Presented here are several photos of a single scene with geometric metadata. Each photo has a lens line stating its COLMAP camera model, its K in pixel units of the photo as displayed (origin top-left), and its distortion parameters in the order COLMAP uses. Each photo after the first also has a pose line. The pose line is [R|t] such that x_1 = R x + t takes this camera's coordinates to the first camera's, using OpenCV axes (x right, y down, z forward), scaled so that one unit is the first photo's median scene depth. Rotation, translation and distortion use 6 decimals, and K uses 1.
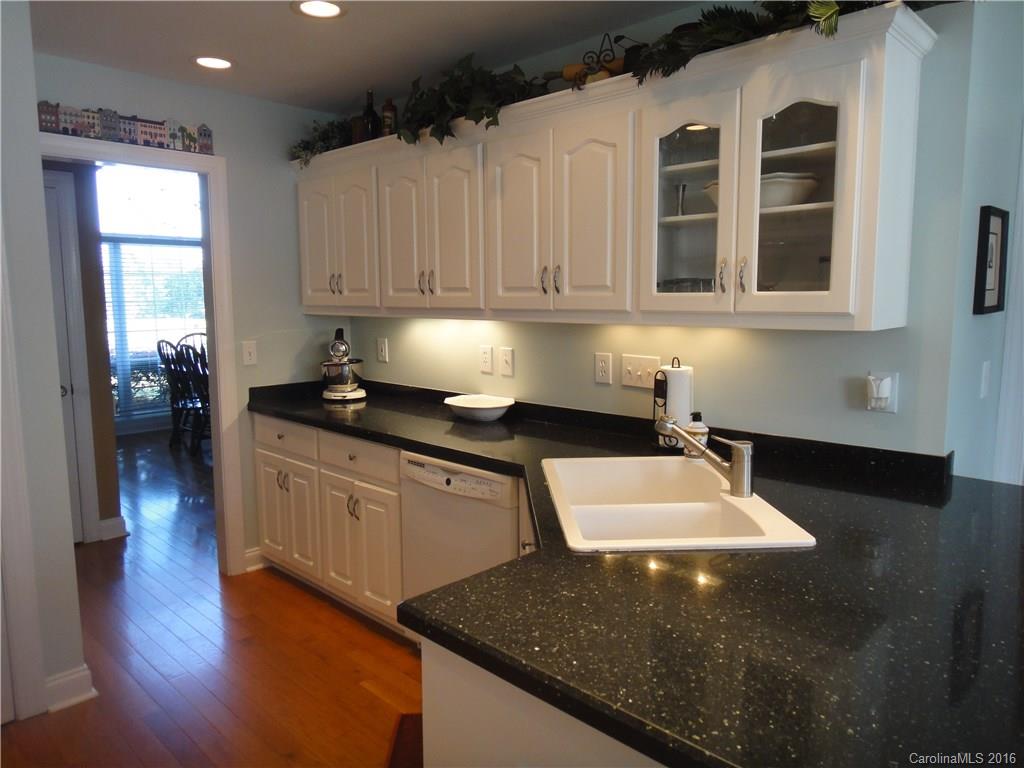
lens RADIAL K [[722.4, 0, 512.4], [0, 722.4, 381.4], [0, 0, 1]] dist [0.007612, 0.001849]
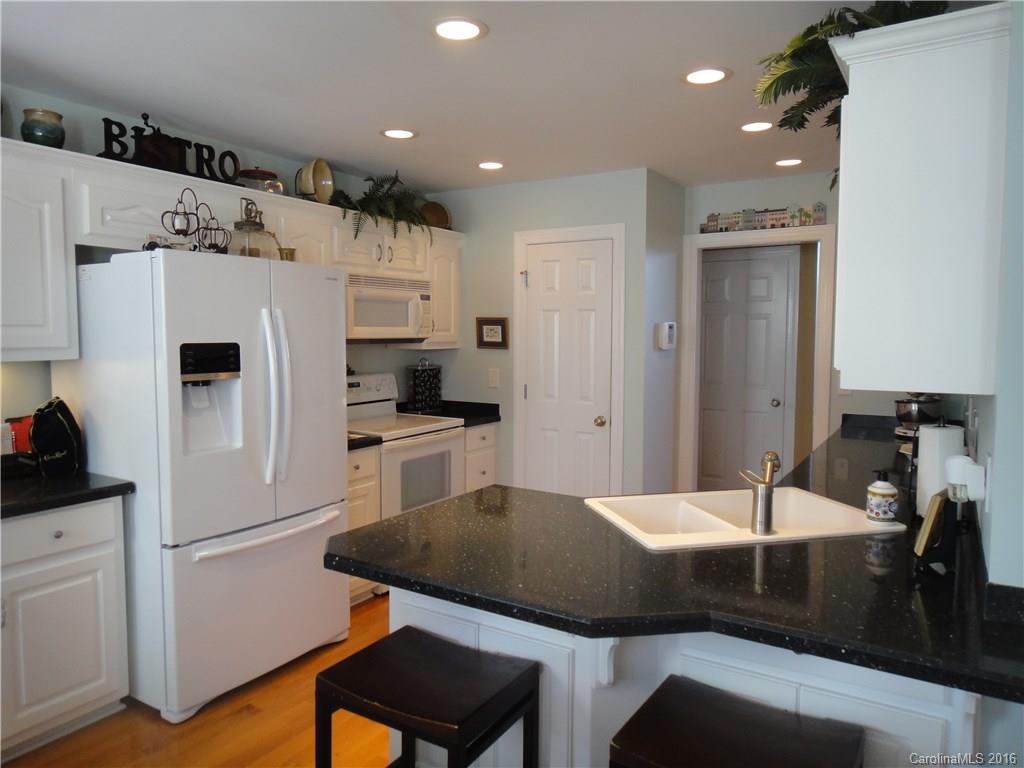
lens RADIAL K [[722.4, 0, 511.4], [0, 722.4, 383.6], [0, 0, 1]] dist [0.007612, 0.001849]
pose [[0.192373, 0.075054, -0.978447, 0.759583], [-0.119457, 0.991447, 0.052565, -0.040812], [0.974024, 0.106770, 0.199694, 0.257364]]
